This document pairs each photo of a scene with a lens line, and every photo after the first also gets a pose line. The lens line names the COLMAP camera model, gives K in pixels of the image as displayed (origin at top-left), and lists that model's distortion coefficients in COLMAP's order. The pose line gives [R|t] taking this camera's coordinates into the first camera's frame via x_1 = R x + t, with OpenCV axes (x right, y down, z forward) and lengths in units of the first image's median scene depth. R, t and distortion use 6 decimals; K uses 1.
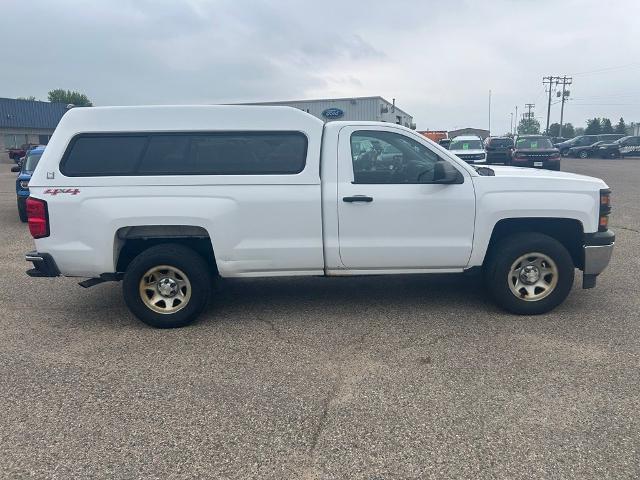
lens RADIAL K [[488.4, 0, 320.0], [0, 488.4, 240.0], [0, 0, 1]] dist [0.029788, -0.009745]
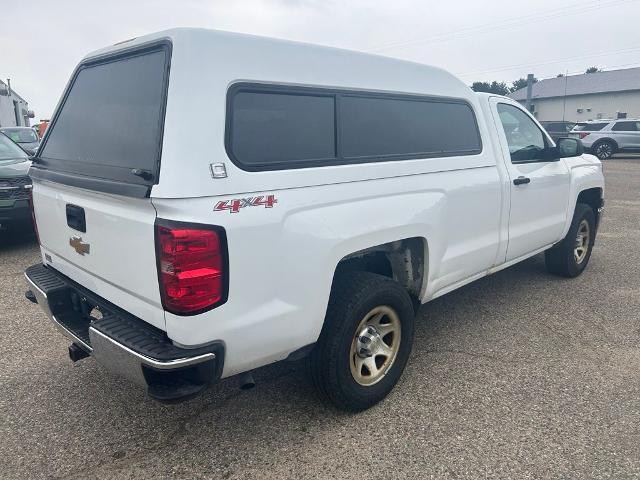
lens RADIAL K [[488.4, 0, 320.0], [0, 488.4, 240.0], [0, 0, 1]] dist [0.029788, -0.009745]
pose [[0.727594, -0.141731, 0.671208, -0.793037], [0.137116, 0.988727, 0.060144, -0.081672], [-0.672166, 0.048273, 0.738825, 0.599631]]
